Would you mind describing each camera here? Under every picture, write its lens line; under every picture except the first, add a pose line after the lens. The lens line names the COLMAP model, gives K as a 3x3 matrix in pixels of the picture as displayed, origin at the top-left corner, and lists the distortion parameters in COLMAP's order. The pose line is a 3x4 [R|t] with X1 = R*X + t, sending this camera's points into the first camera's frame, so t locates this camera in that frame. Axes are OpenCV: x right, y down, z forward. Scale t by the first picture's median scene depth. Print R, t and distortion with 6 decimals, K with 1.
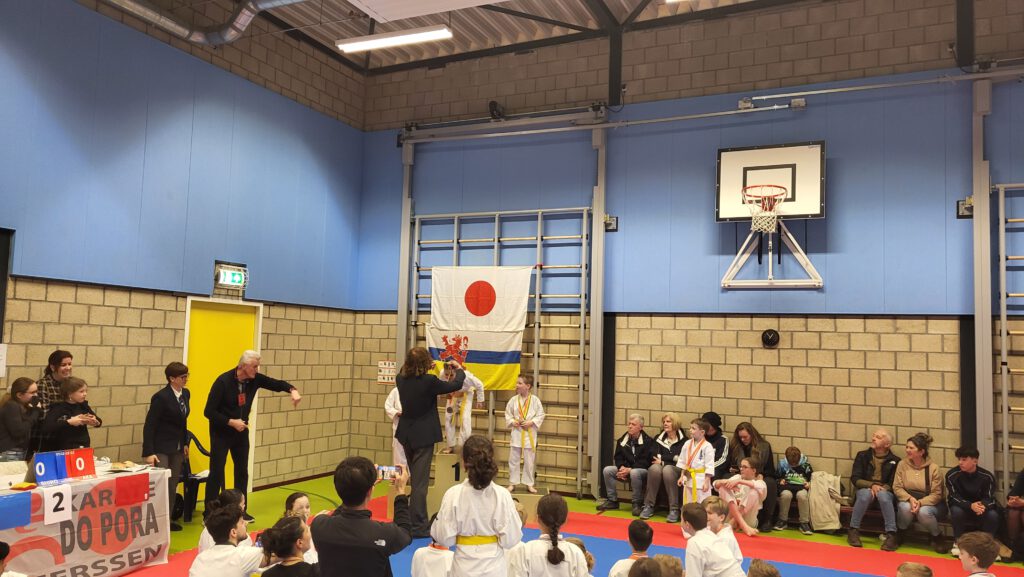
lens RADIAL K [[789.6, 0, 514.8], [0, 789.6, 292.0], [0, 0, 1]] dist [0.054900, -0.045937]
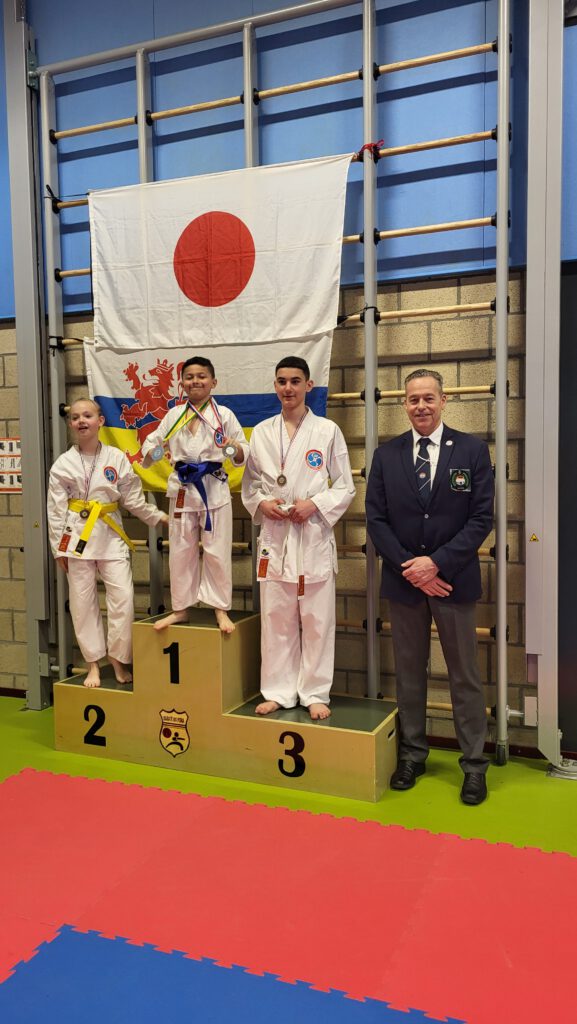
lens RADIAL K [[790.5, 0, 282.1], [0, 790.5, 511.8], [0, 0, 1]] dist [0.053498, -0.046425]
pose [[0.998152, -0.046761, 0.038815, -0.033528], [0.041174, 0.990126, 0.134001, 0.084731], [-0.044698, -0.132155, 0.990221, 0.635213]]
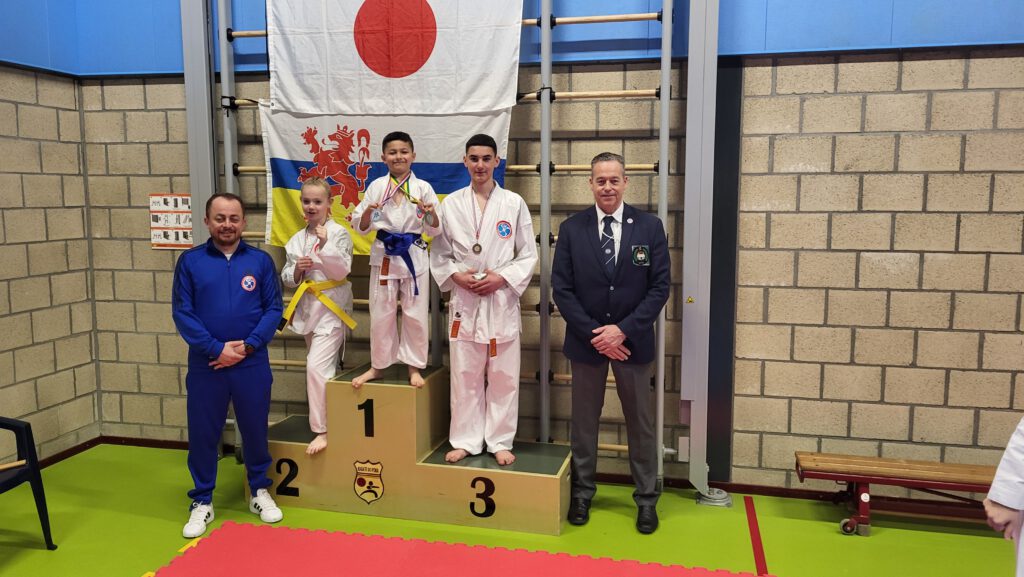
lens RADIAL K [[790.5, 0, 502.4], [0, 790.5, 278.0], [0, 0, 1]] dist [0.053498, -0.046425]
pose [[0.978692, -0.053082, 0.198355, -0.082667], [0.014462, 0.981428, 0.191287, 0.058012], [-0.204825, -0.184342, 0.961283, 0.611439]]
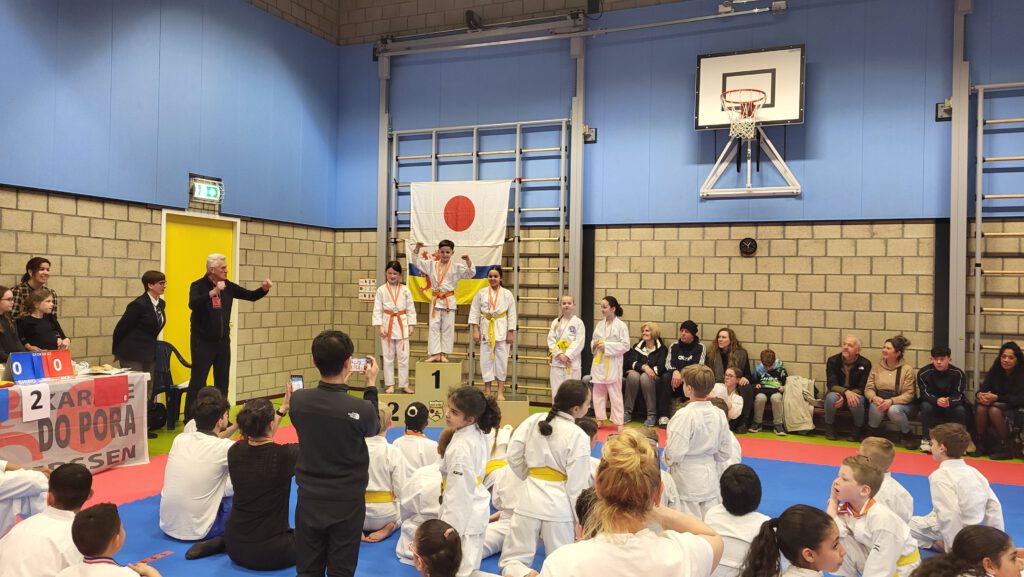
lens RADIAL K [[790.0, 0, 509.4], [0, 790.0, 281.0], [0, 0, 1]] dist [0.051298, -0.040978]
pose [[0.999903, -0.011023, 0.008546, 0.010444], [0.010447, 0.997849, 0.064722, 0.031011], [-0.009241, -0.064626, 0.997867, -0.000536]]
